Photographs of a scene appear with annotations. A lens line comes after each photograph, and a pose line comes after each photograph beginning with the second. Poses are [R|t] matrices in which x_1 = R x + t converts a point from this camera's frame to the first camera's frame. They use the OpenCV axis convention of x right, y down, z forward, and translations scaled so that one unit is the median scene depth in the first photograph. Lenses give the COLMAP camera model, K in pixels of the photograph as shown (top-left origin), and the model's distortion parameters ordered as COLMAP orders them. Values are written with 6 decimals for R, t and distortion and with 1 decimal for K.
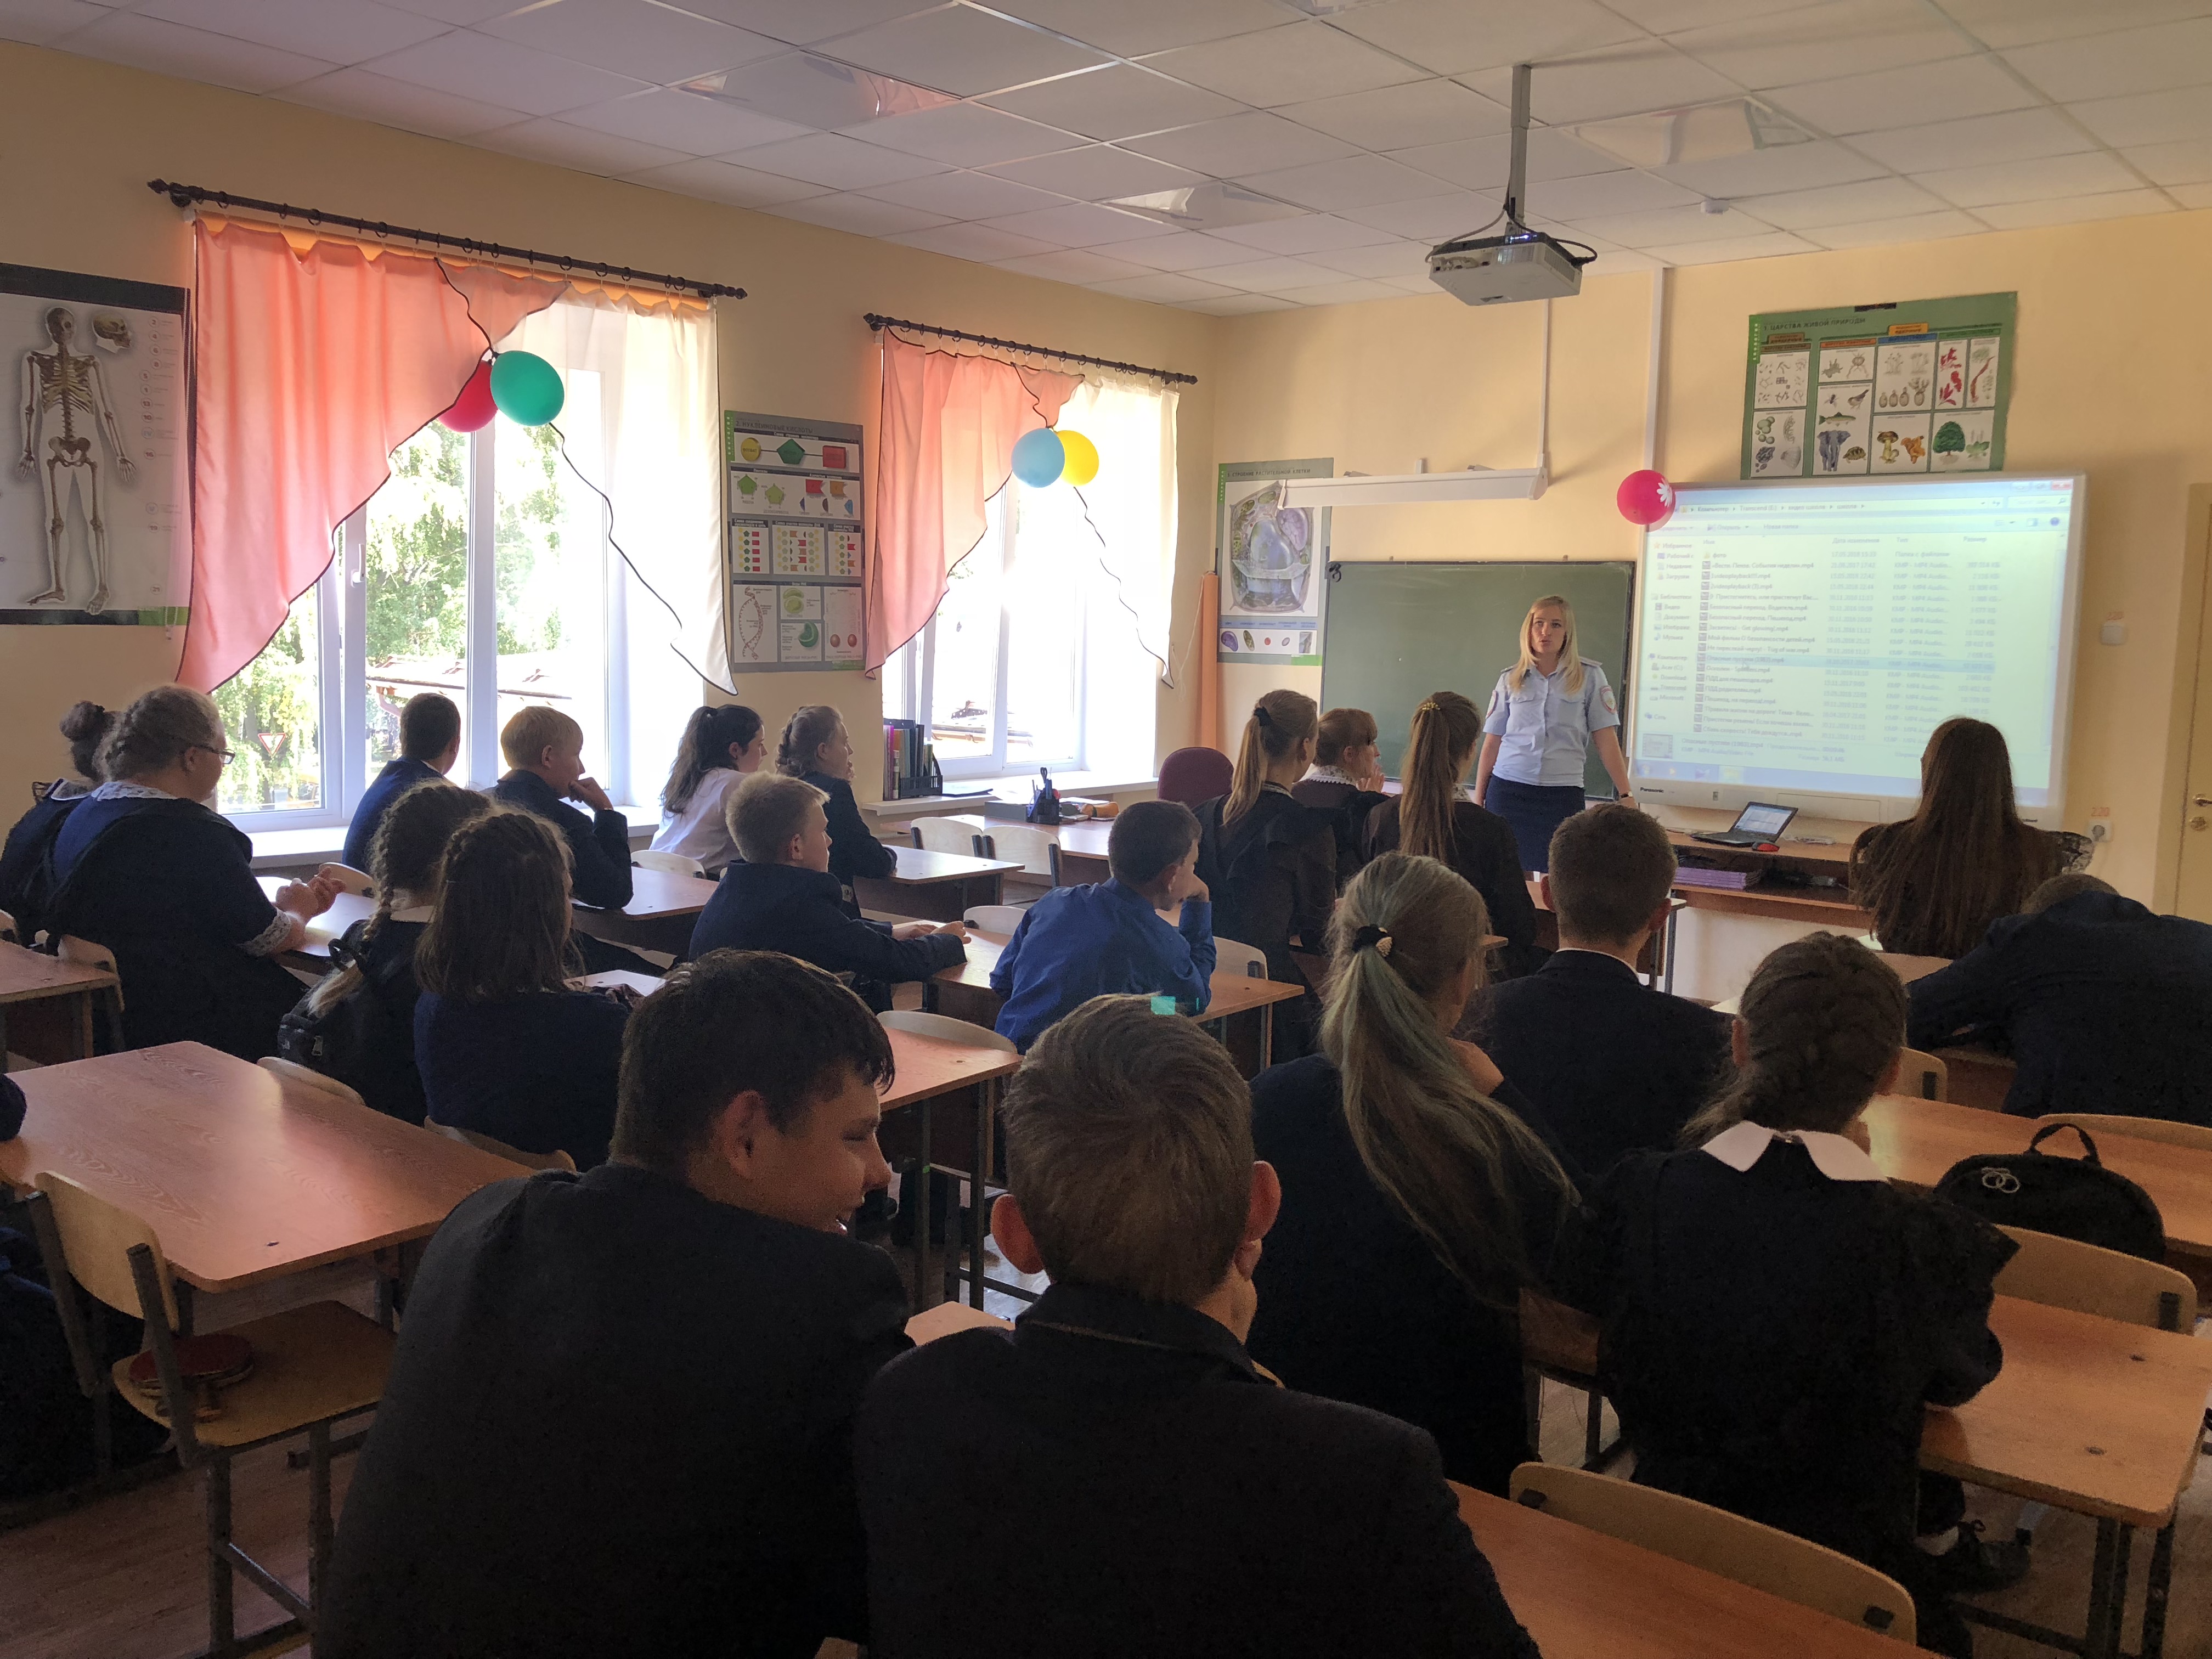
lens RADIAL K [[1716.5, 0, 1106.0], [0, 1716.5, 829.5], [0, 0, 1]] dist [-0.006151, -0.007965]
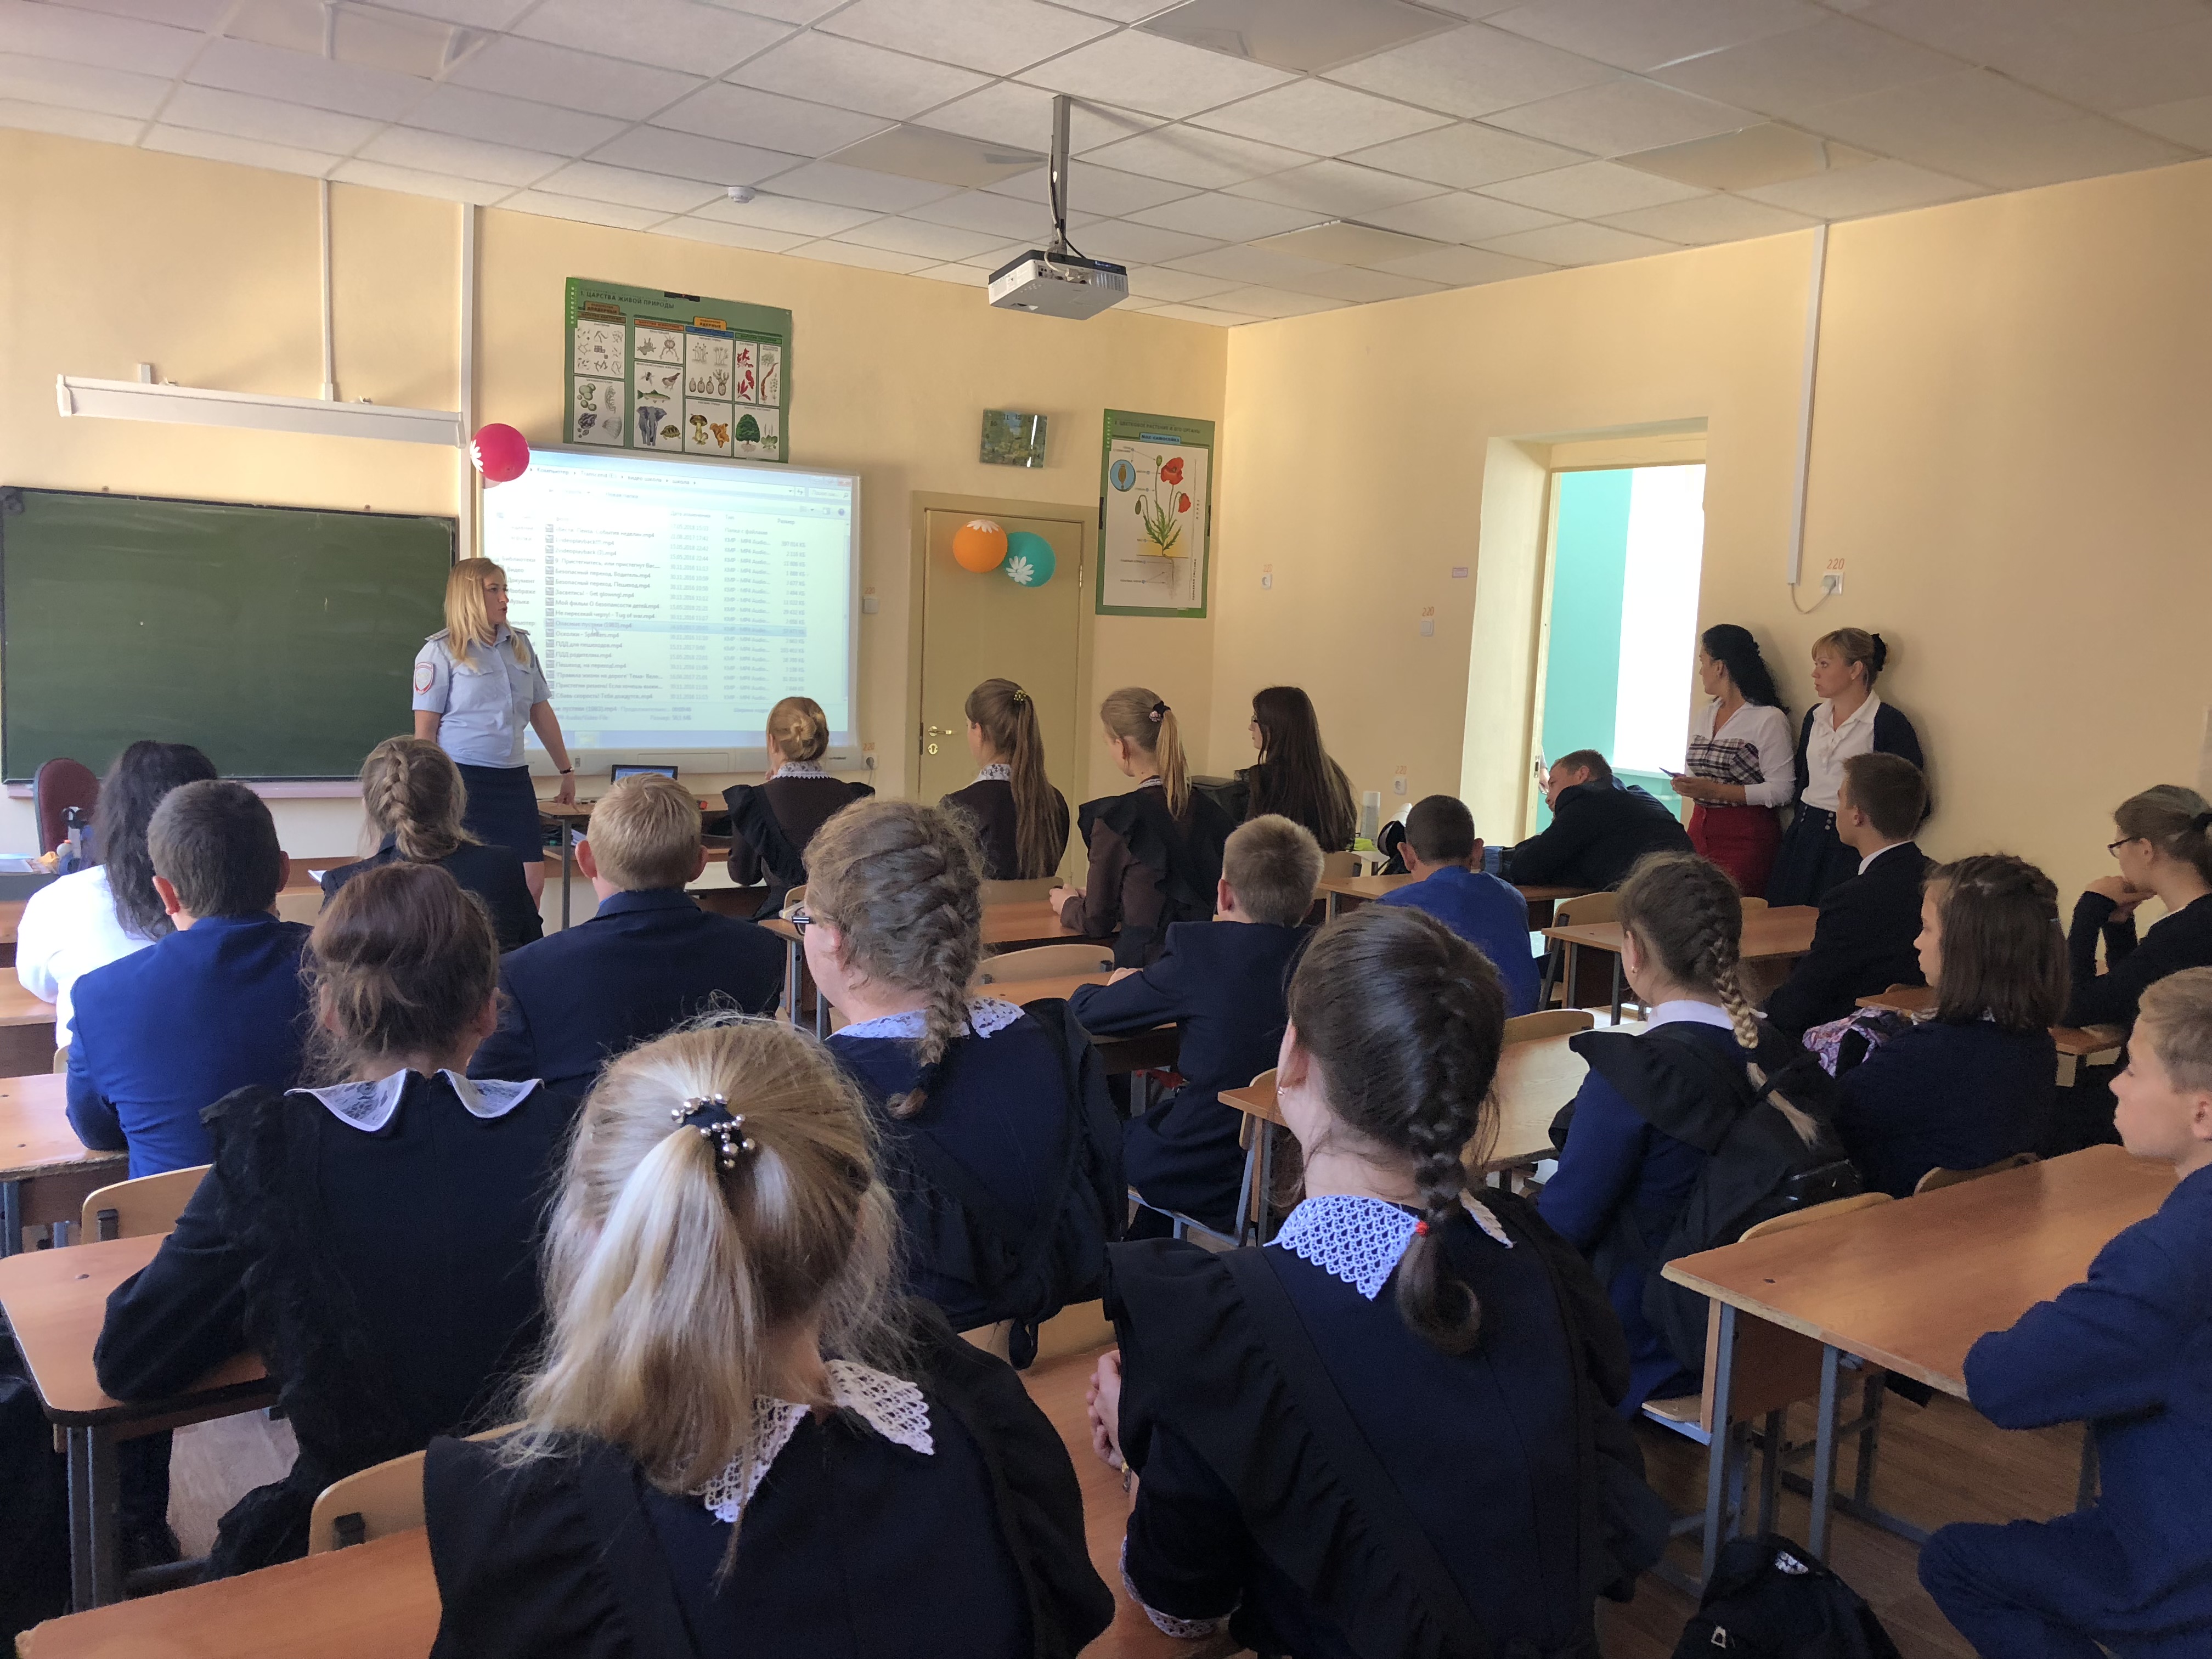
lens RADIAL K [[1716.5, 0, 1106.0], [0, 1716.5, 829.5], [0, 0, 1]] dist [-0.006151, -0.007965]
pose [[0.286994, -0.125135, 0.949724, -0.532140], [0.079541, 0.991120, 0.106553, -0.065726], [-0.954624, 0.044962, 0.294399, 0.436262]]
